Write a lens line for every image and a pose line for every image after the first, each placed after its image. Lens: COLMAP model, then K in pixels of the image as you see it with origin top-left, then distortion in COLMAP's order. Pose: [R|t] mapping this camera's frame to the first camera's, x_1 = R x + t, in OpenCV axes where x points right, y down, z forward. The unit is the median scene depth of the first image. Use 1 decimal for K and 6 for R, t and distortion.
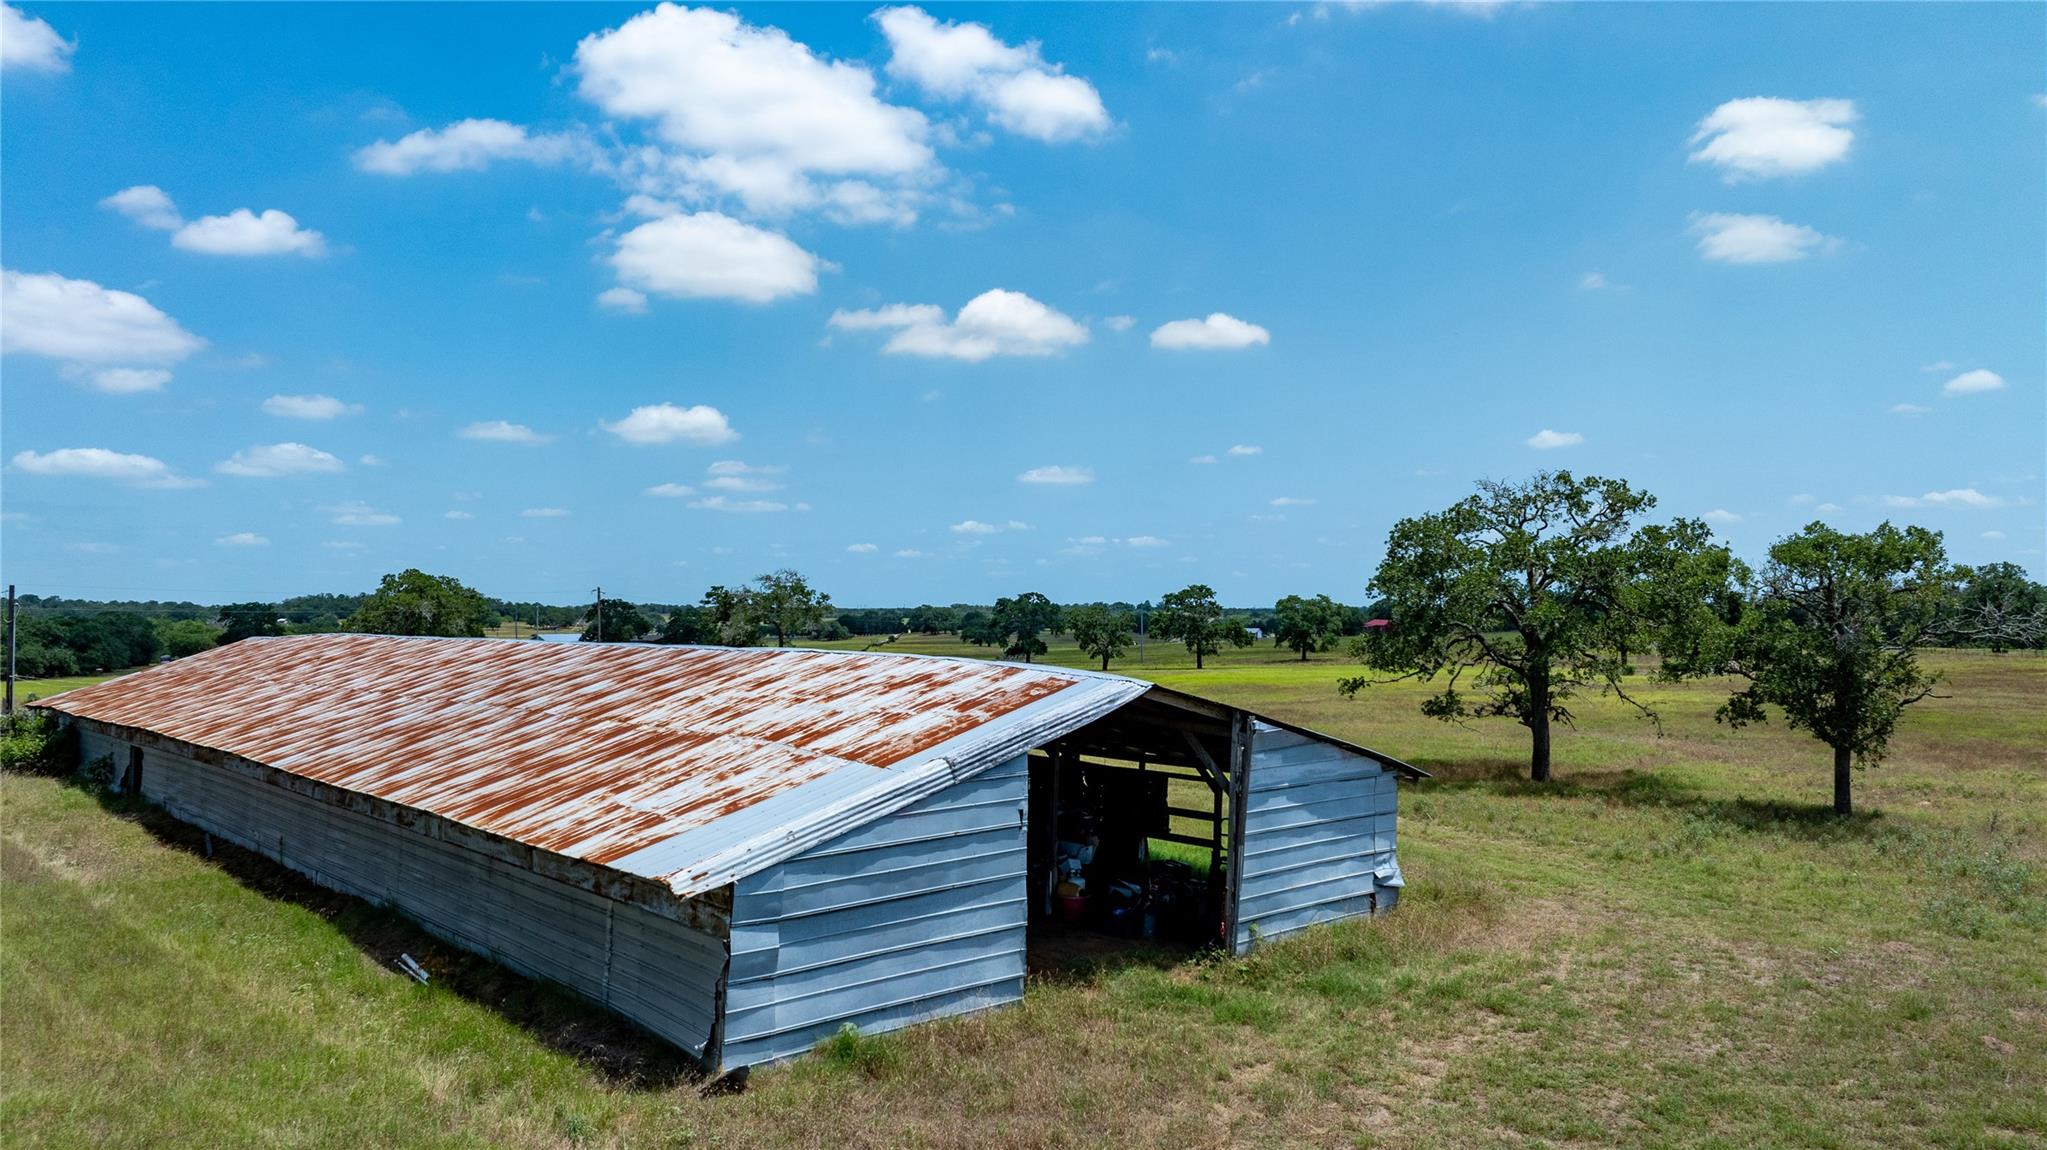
lens RADIAL K [[1506.6, 0, 1013.1], [0, 1506.6, 537.0], [0, 0, 1]] dist [-0.023346, 0.002332]
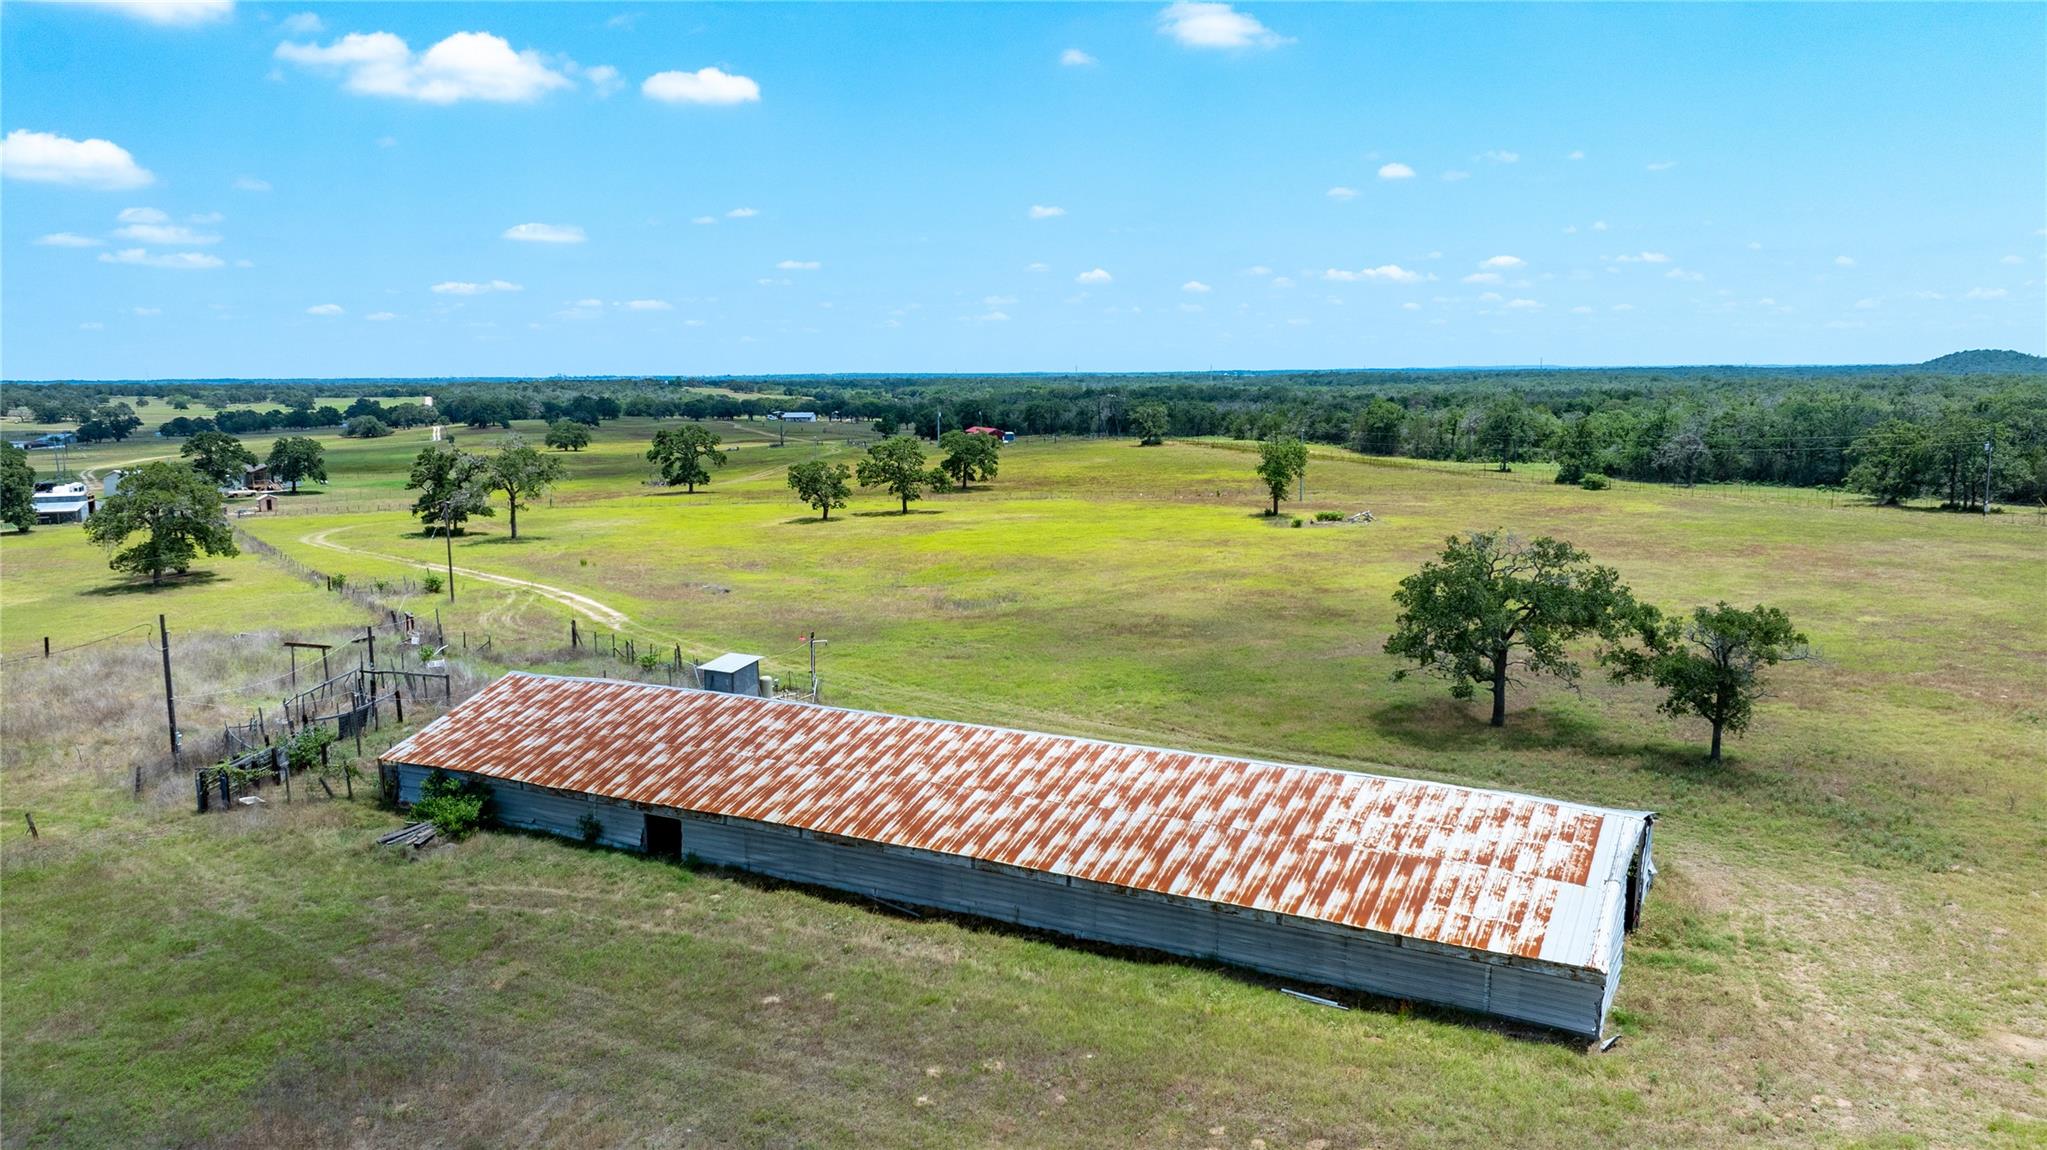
lens RADIAL K [[1521.7, 0, 1017.7], [0, 1521.7, 564.0], [0, 0, 1]] dist [-0.017088, -0.002306]
pose [[0.941153, -0.053751, 0.333679, -1.414061], [-0.007378, 0.983770, 0.179282, -0.624336], [-0.337900, -0.171193, 0.925482, -0.602945]]
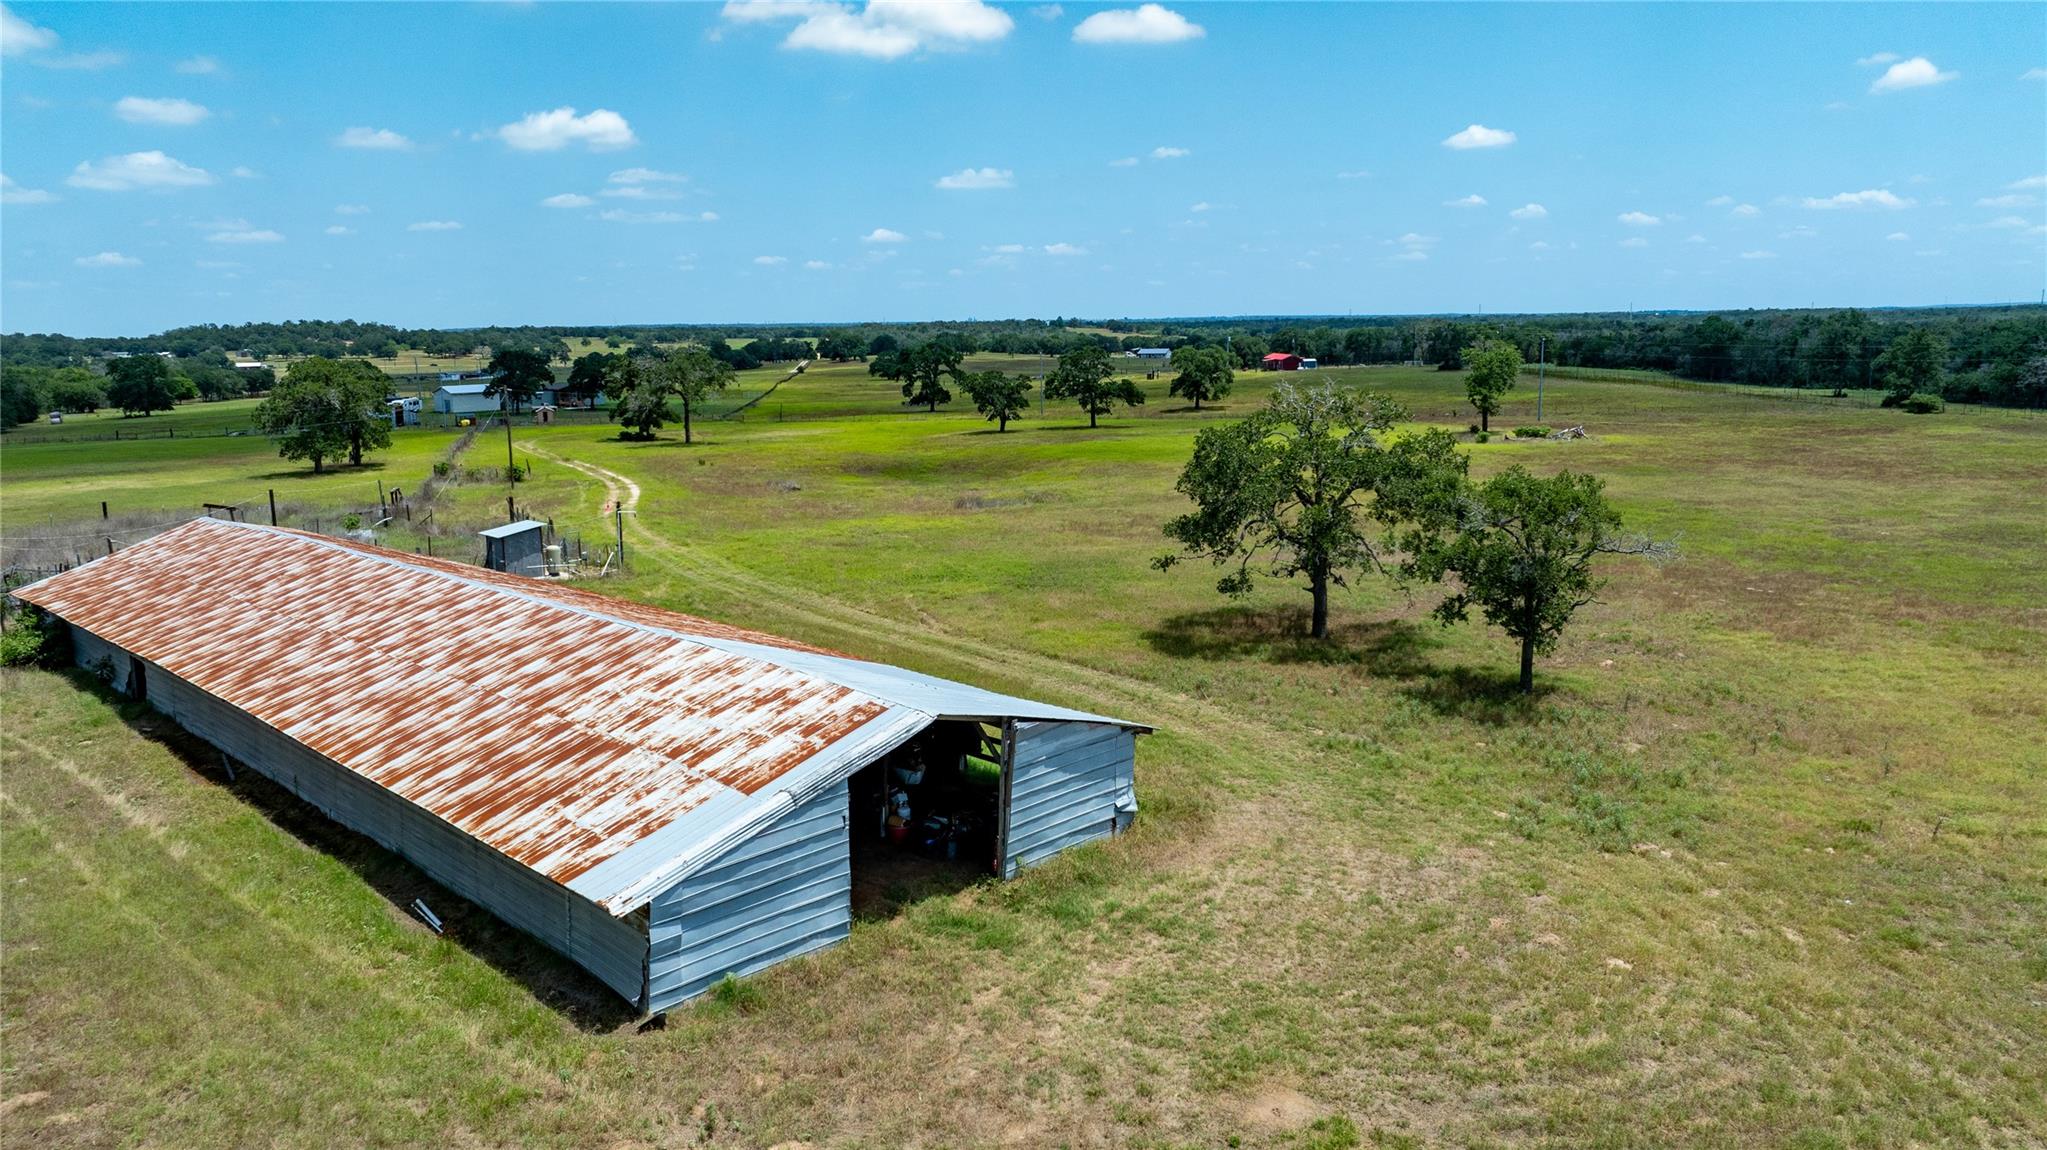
lens RADIAL K [[1521.7, 0, 1017.7], [0, 1521.7, 564.0], [0, 0, 1]] dist [-0.017088, -0.002306]
pose [[0.998191, -0.024775, 0.054776, 0.092079], [0.012723, 0.977554, 0.210300, -0.342978], [-0.058756, -0.209222, 0.976101, -0.382191]]
